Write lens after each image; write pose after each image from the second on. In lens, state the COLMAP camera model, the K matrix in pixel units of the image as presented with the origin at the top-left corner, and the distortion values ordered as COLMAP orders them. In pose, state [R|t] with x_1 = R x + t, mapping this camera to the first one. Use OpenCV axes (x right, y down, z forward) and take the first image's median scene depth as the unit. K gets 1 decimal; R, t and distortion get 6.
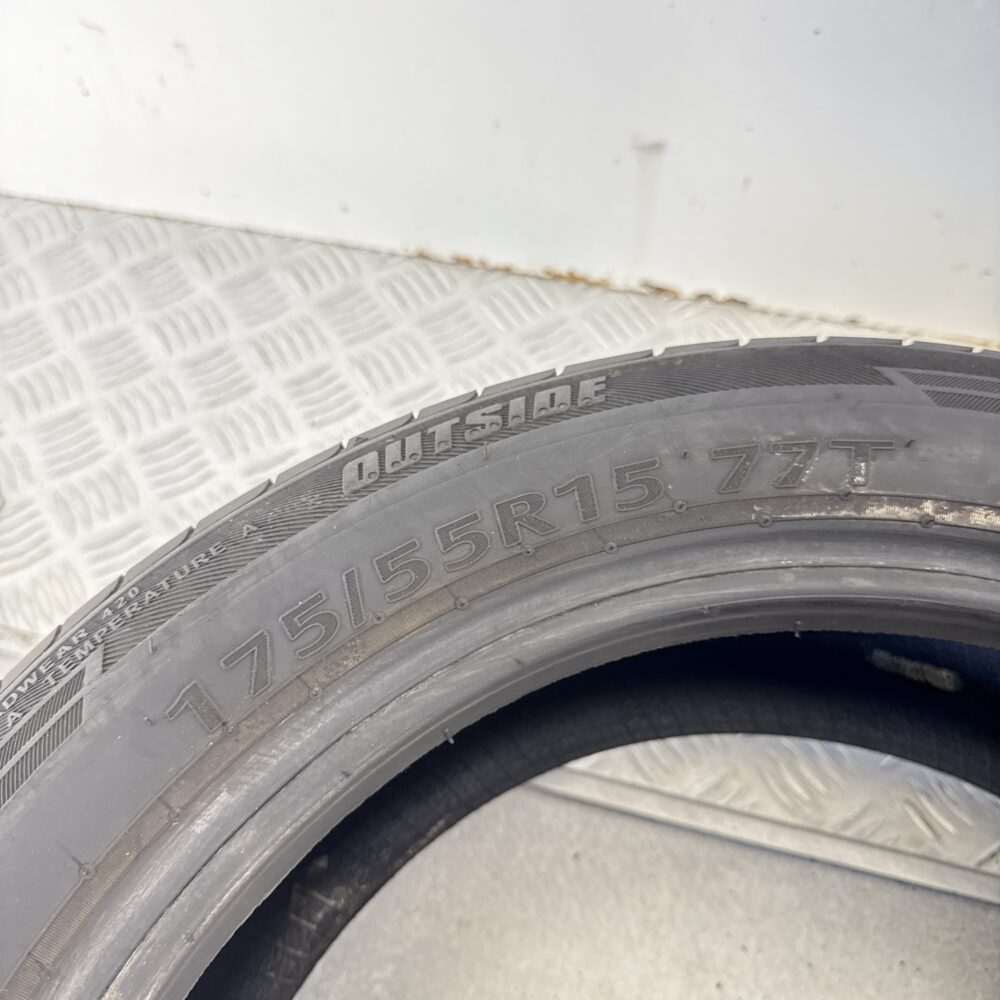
lens RADIAL K [[921.8, 0, 502.3], [0, 921.8, 501.2], [0, 0, 1]] dist [0.122859, -0.279922]
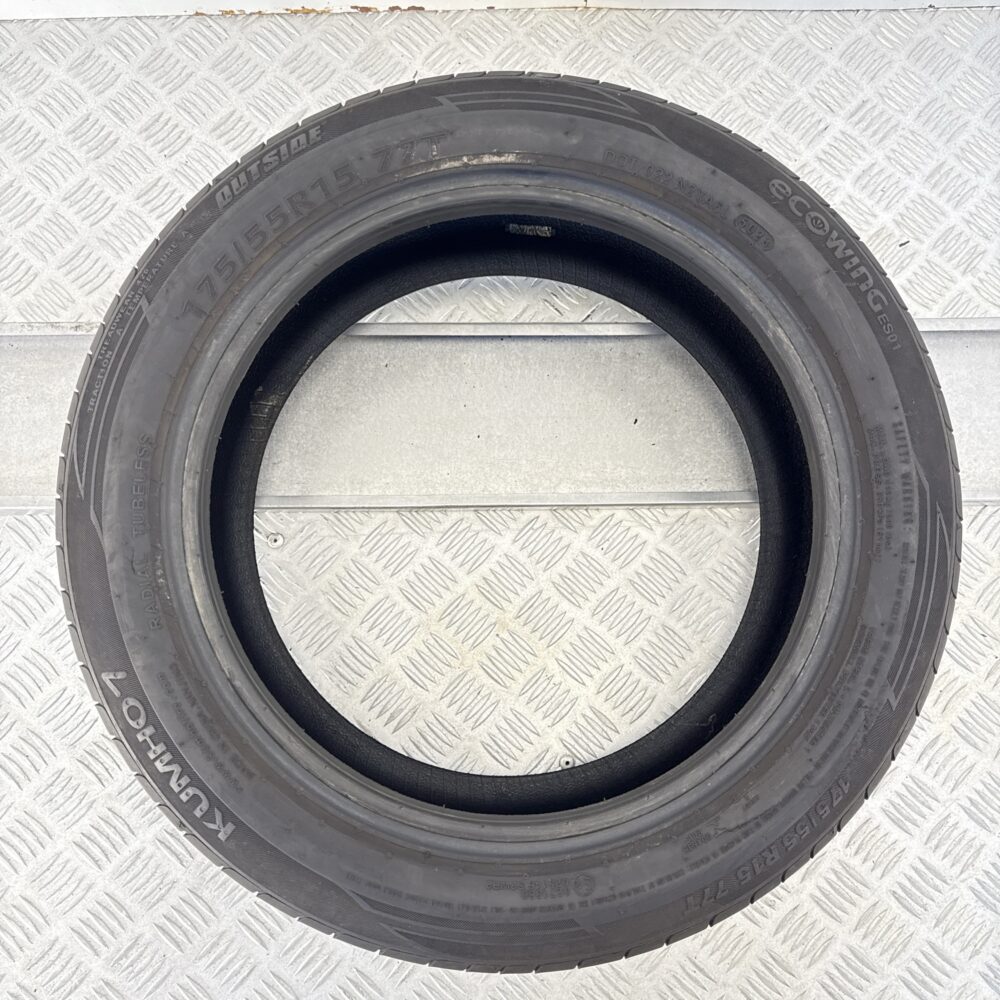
lens RADIAL K [[921.8, 0, 502.3], [0, 921.8, 501.2], [0, 0, 1]] dist [0.122859, -0.279922]
pose [[0.963843, -0.252540, 0.085027, 0.120848], [0.202191, 0.900950, 0.383936, -0.099768], [-0.173564, -0.352863, 0.919436, -1.481900]]
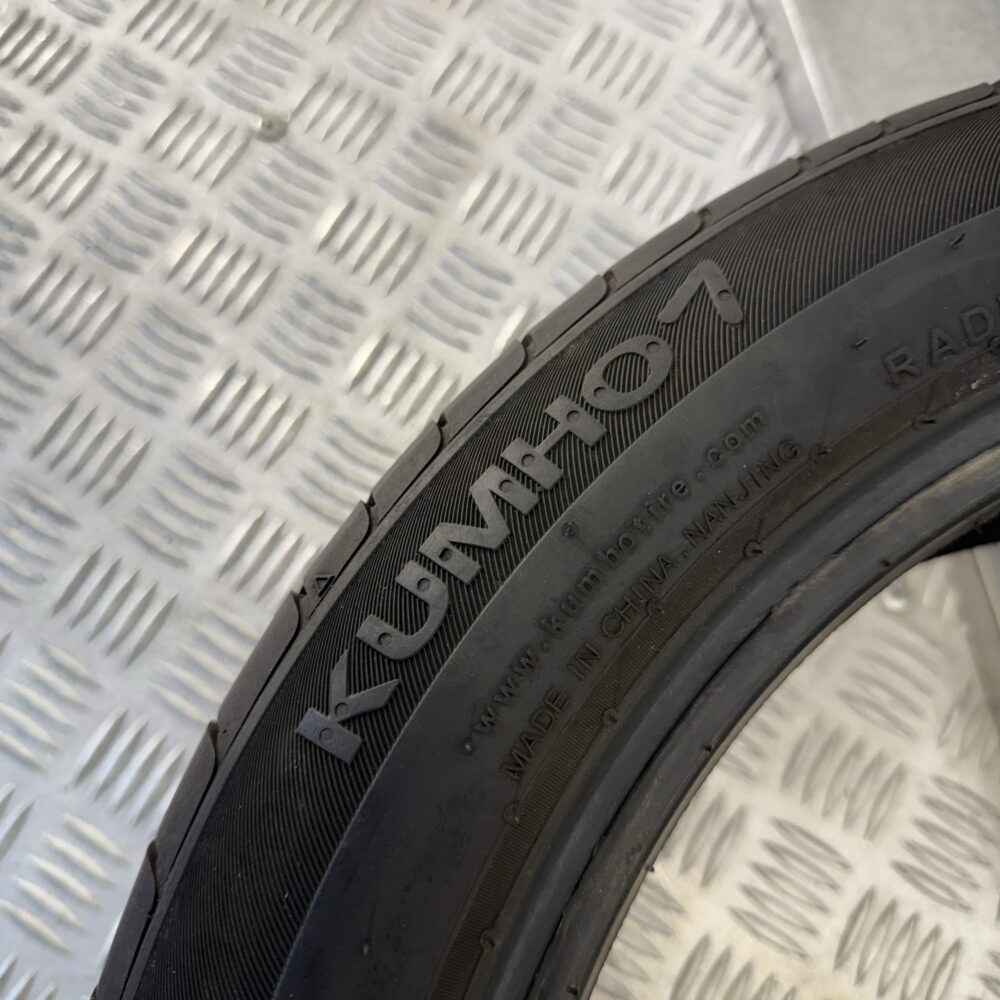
lens RADIAL K [[921.8, 0, 502.3], [0, 921.8, 501.2], [0, 0, 1]] dist [0.122859, -0.279922]
pose [[0.456623, 0.865073, -0.207711, -0.453964], [-0.779067, 0.501547, 0.376171, 0.861527], [0.429592, -0.009947, 0.902968, -0.196547]]
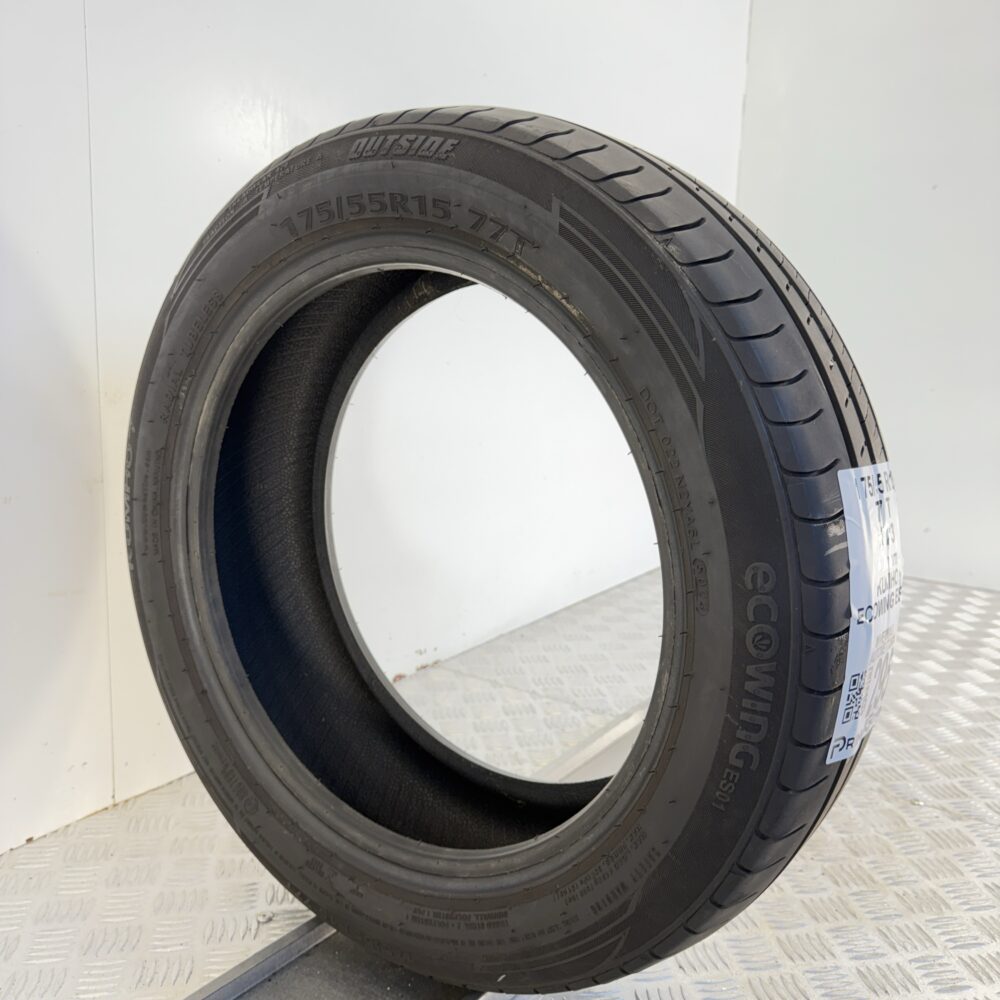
lens RADIAL K [[921.8, 0, 502.3], [0, 921.8, 501.2], [0, 0, 1]] dist [0.122859, -0.279922]
pose [[0.753304, 0.530845, -0.388249, 1.418684], [-0.102142, 0.677607, 0.728297, -1.119025], [0.649693, -0.508972, 0.564665, -0.453785]]
